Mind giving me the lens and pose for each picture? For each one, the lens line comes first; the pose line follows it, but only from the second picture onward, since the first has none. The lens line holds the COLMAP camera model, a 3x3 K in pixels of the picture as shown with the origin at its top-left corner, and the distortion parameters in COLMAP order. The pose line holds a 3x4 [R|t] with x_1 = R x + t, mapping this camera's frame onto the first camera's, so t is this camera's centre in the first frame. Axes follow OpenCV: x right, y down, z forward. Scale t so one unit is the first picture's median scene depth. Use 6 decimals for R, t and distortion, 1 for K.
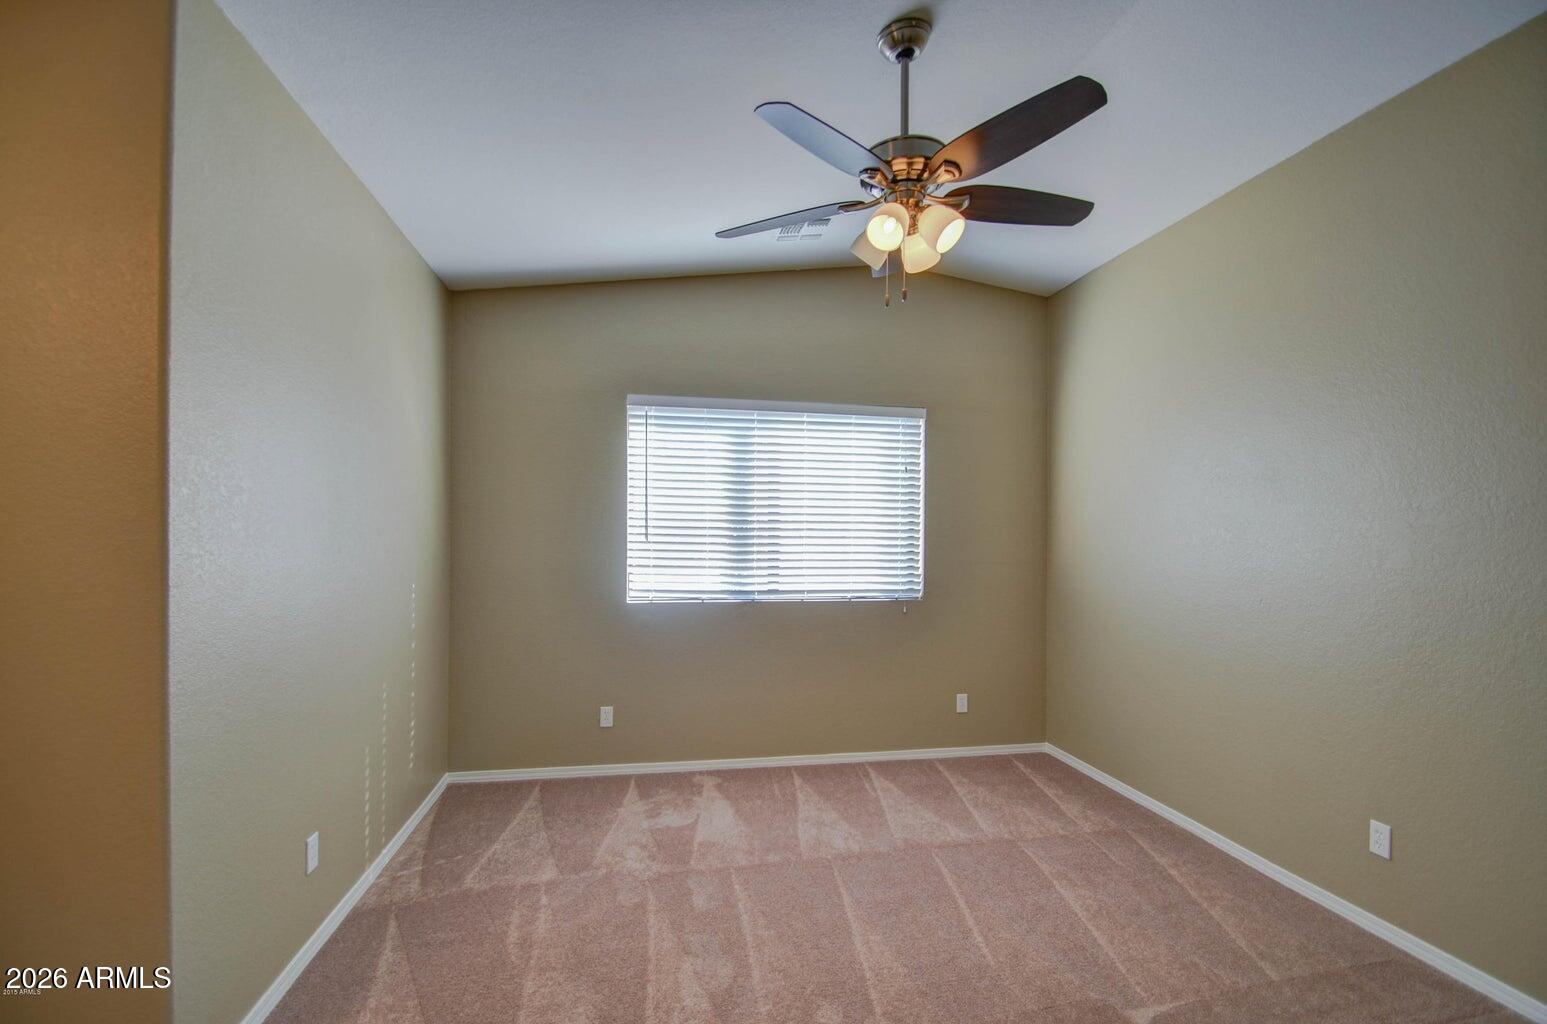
lens RADIAL K [[699.7, 0, 760.9], [0, 699.7, 536.0], [0, 0, 1]] dist [-0.002726, -0.000744]
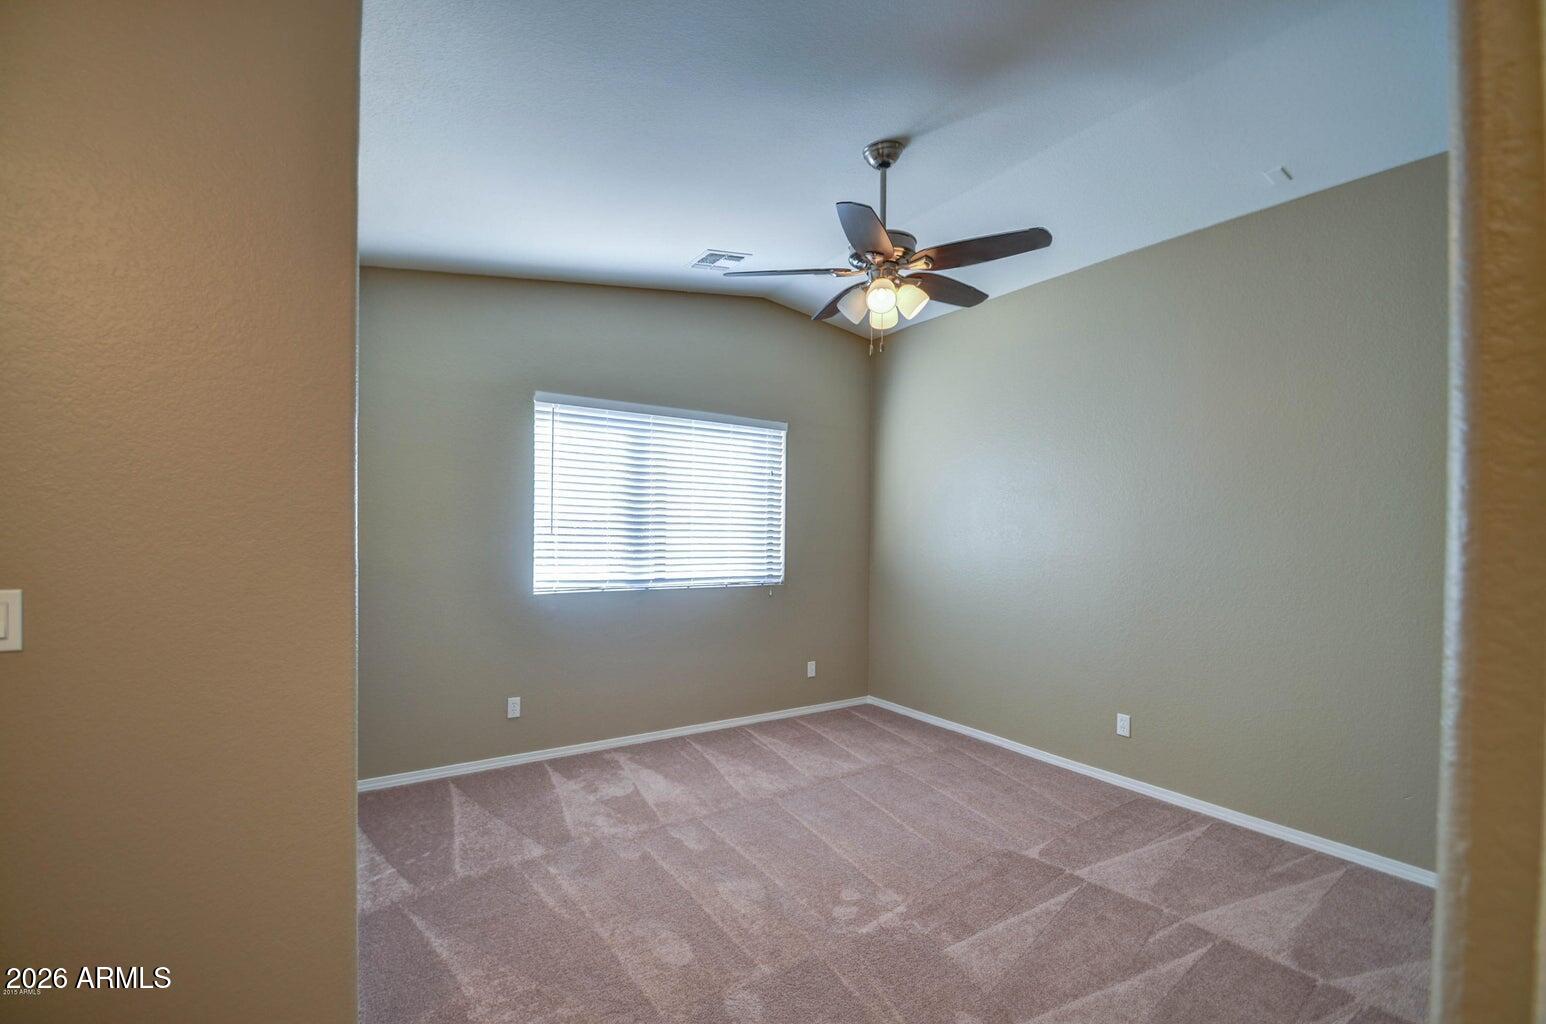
lens RADIAL K [[689.9, 0, 764.9], [0, 689.9, 531.9], [0, 0, 1]] dist [0.001304, 0.000007]
pose [[0.915057, 0.002563, 0.403316, -0.289101], [-0.002961, 0.999996, 0.000362, 0.003378], [-0.403313, -0.001525, 0.915061, -0.058854]]
